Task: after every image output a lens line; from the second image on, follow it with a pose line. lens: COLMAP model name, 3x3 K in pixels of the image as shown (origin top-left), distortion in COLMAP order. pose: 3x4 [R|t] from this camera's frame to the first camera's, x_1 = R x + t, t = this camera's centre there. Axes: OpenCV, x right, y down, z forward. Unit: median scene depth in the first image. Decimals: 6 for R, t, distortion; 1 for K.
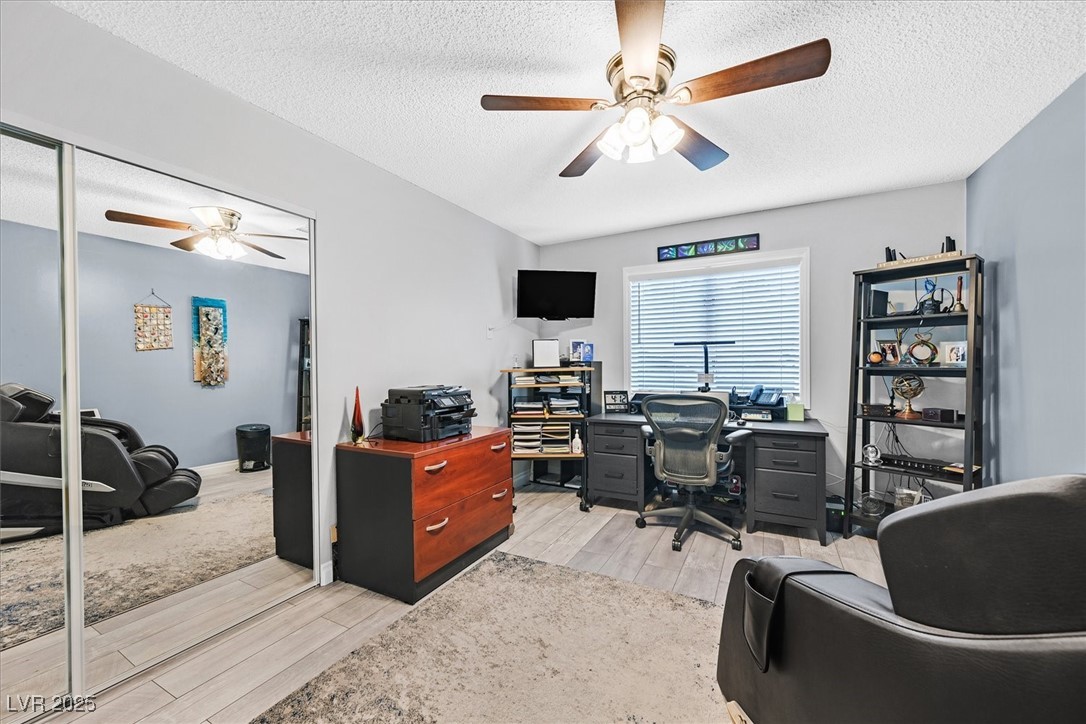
lens RADIAL K [[437.9, 0, 540.6], [0, 437.9, 364.2], [0, 0, 1]] dist [0.000977, 0.000002]
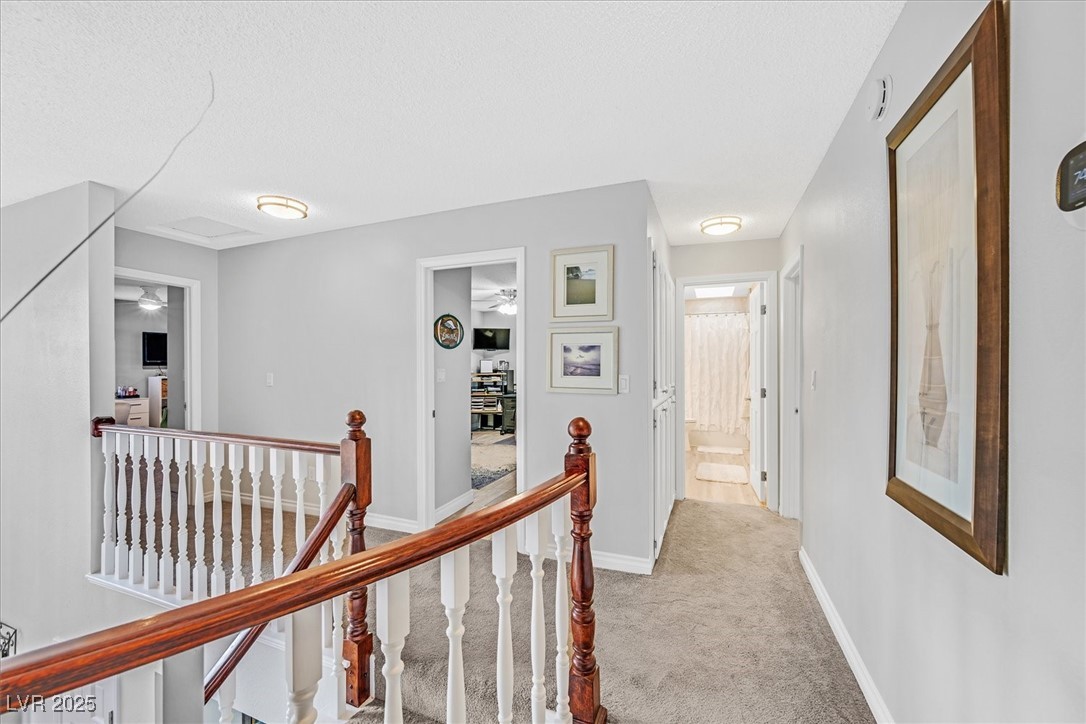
lens RADIAL K [[437.9, 0, 542.3], [0, 437.9, 366.8], [0, 0, 1]] dist [0.000977, 0.000002]
pose [[0.994630, 0.003746, 0.103428, 0.064642], [-0.003329, 0.999986, -0.004209, -0.015527], [-0.103443, 0.003842, 0.994628, -1.211575]]
